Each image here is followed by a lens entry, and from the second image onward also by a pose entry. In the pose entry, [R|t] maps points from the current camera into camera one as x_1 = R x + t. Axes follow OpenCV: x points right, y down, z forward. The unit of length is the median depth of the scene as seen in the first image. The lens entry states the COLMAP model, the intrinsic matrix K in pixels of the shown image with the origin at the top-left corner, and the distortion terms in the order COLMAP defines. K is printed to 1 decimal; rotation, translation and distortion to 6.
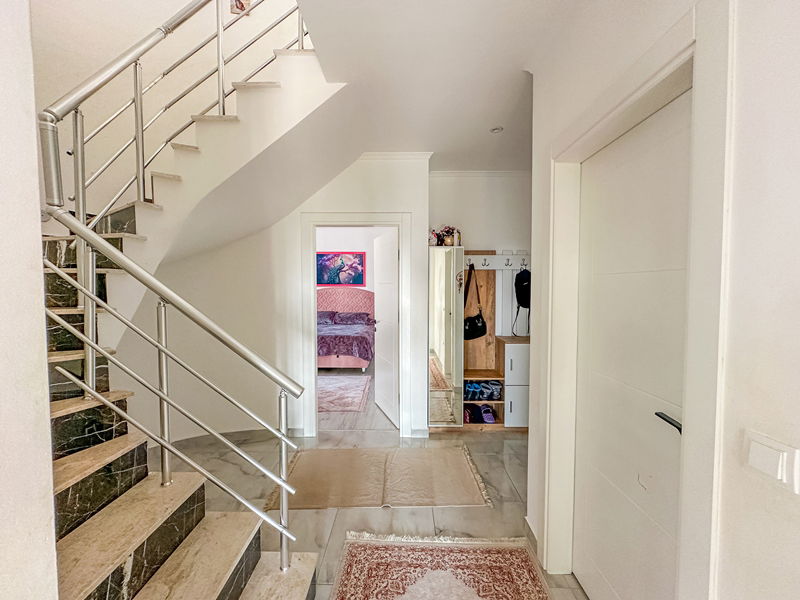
lens RADIAL K [[319.9, 0, 400.0], [0, 319.9, 300.0], [0, 0, 1]] dist [-0.000978, -0.000017]
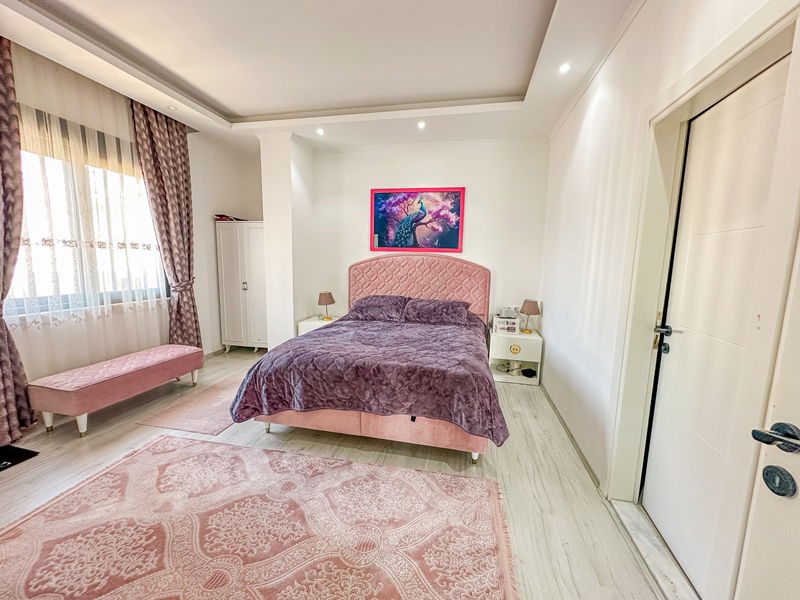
lens RADIAL K [[319.9, 0, 400.0], [0, 319.9, 300.0], [0, 0, 1]] dist [-0.000978, -0.000017]
pose [[0.978439, 0.046144, -0.201315, -0.098659], [-0.028984, 0.995754, 0.087369, -0.006108], [0.204492, -0.079651, 0.975622, 0.442587]]
